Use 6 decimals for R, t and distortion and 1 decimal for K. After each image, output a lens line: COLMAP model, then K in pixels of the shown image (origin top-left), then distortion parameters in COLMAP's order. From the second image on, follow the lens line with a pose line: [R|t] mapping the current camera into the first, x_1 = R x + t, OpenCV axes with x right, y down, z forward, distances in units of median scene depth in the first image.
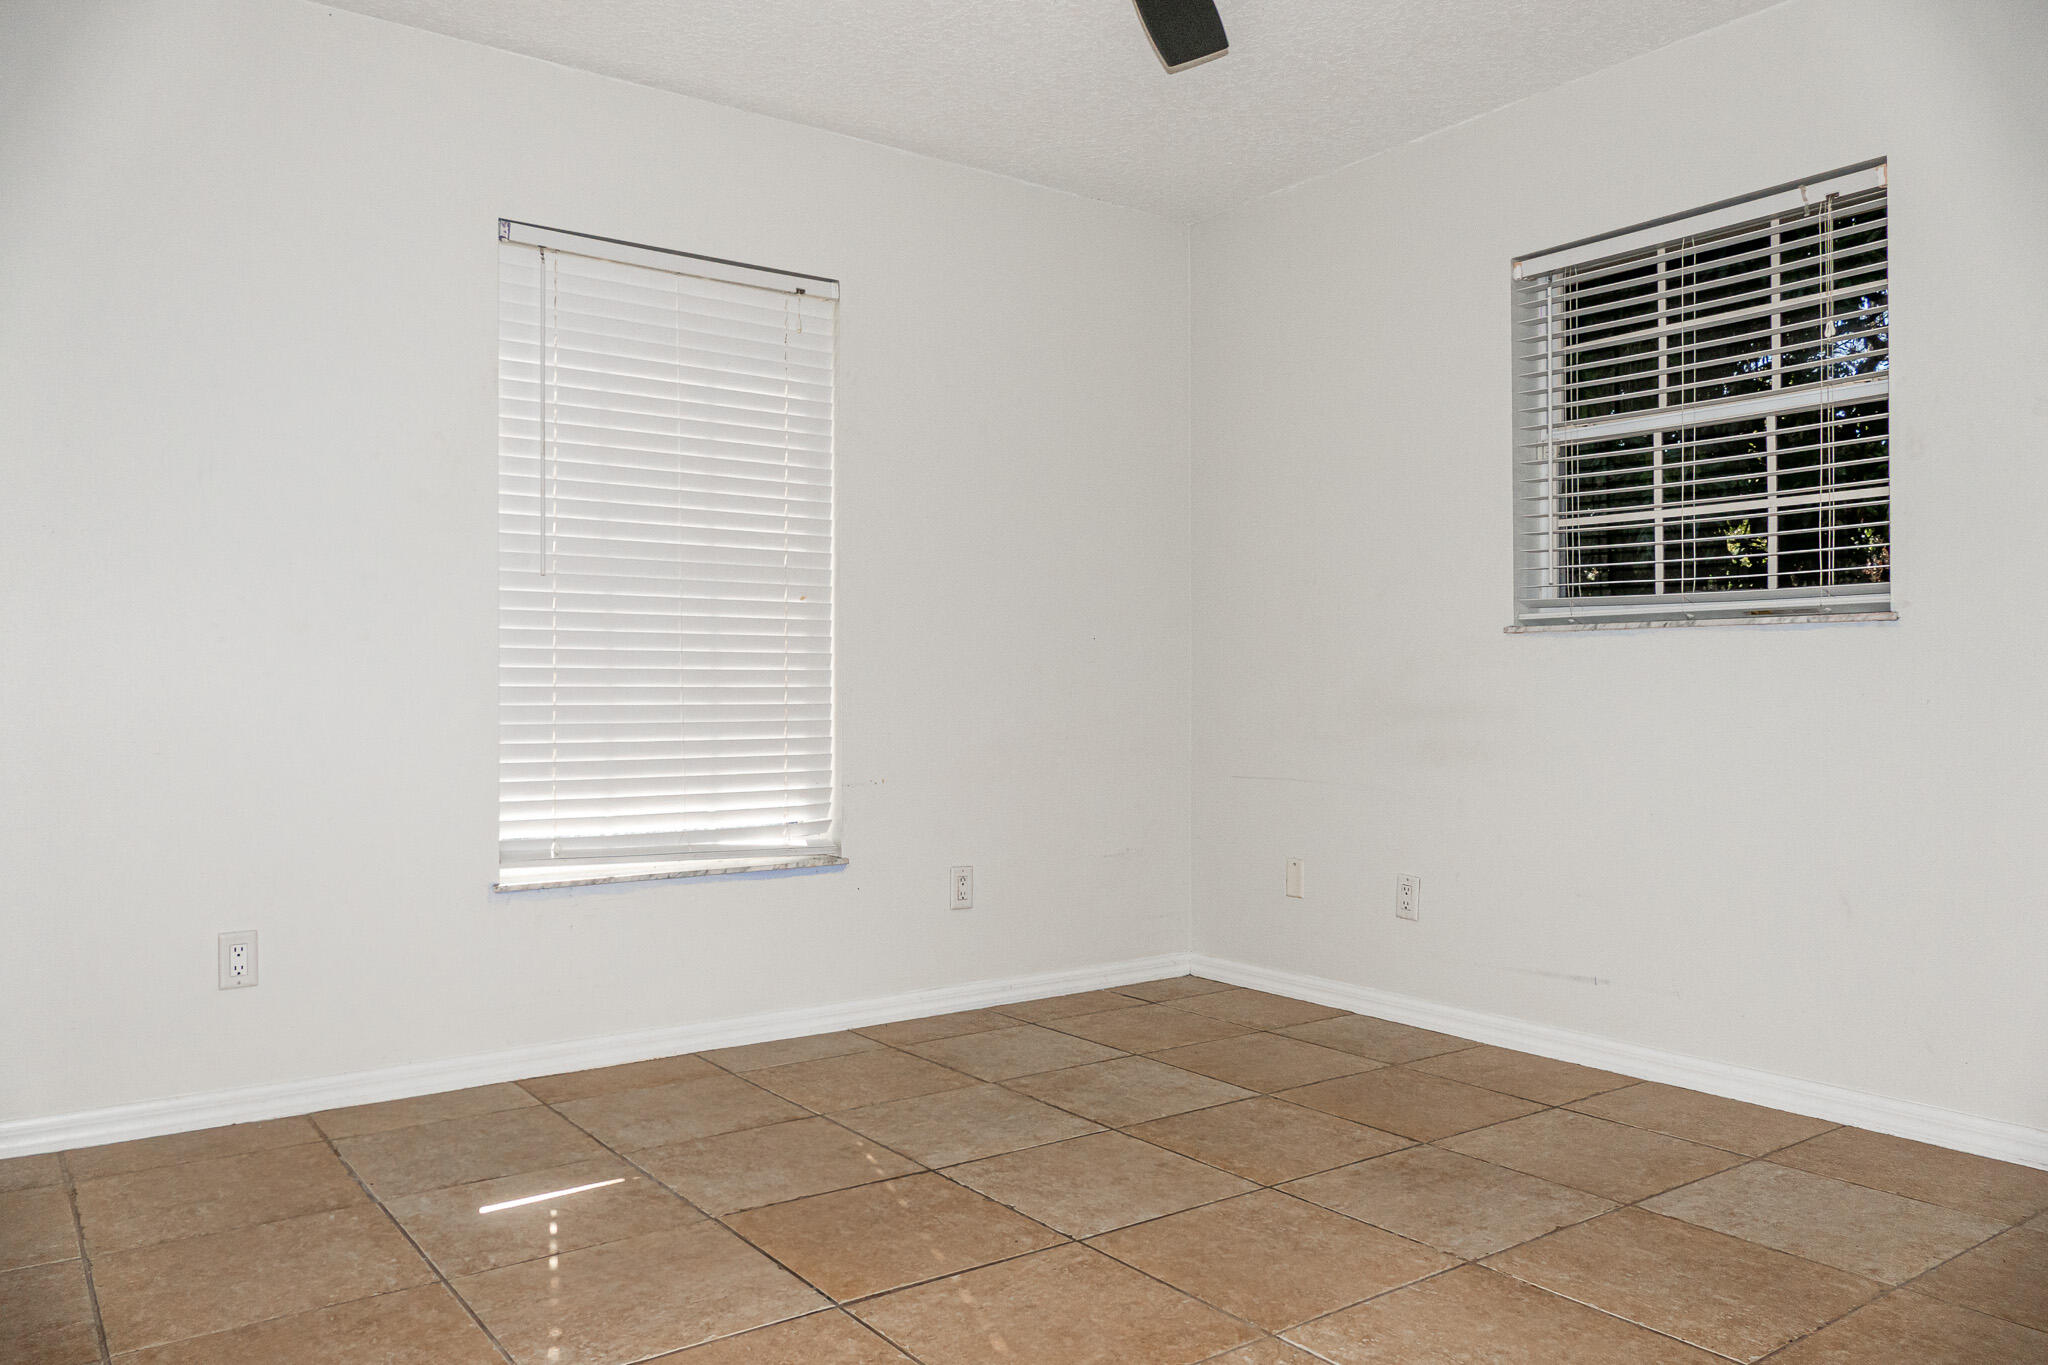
lens RADIAL K [[1496.8, 0, 1024.0], [0, 1496.8, 682.5], [0, 0, 1]] dist [-0.021366, 0.012179]
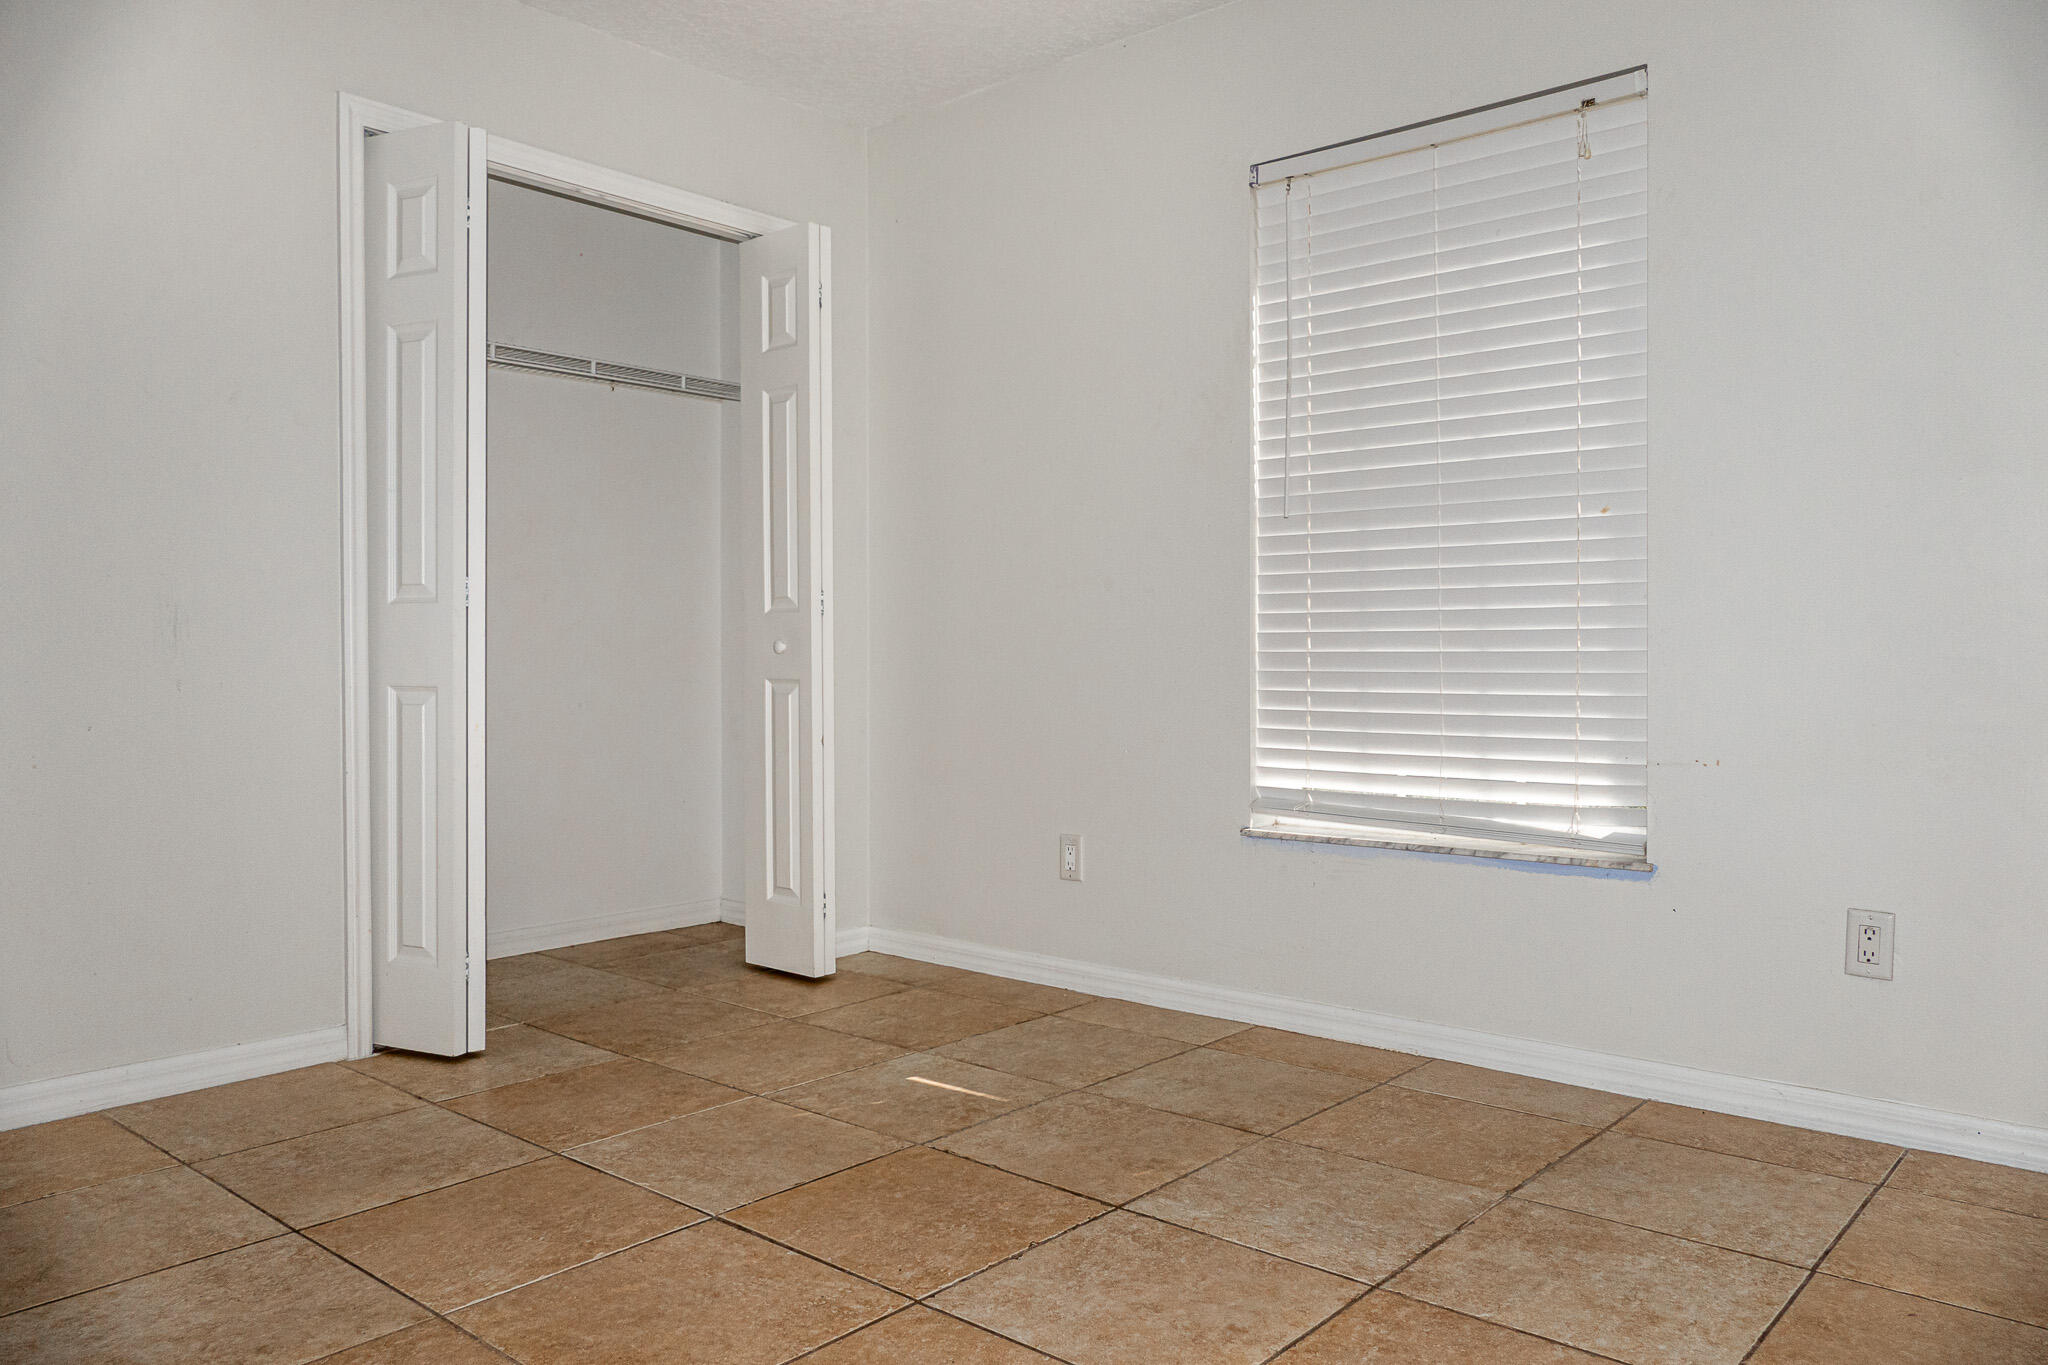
lens RADIAL K [[1455.5, 0, 980.4], [0, 1455.5, 677.5], [0, 0, 1]] dist [-0.009262, -0.000845]
pose [[0.207051, 0.015125, -0.978213, 0.622706], [0.007270, 0.999829, 0.016998, 0.016191], [0.978303, -0.010631, 0.206905, 0.670289]]
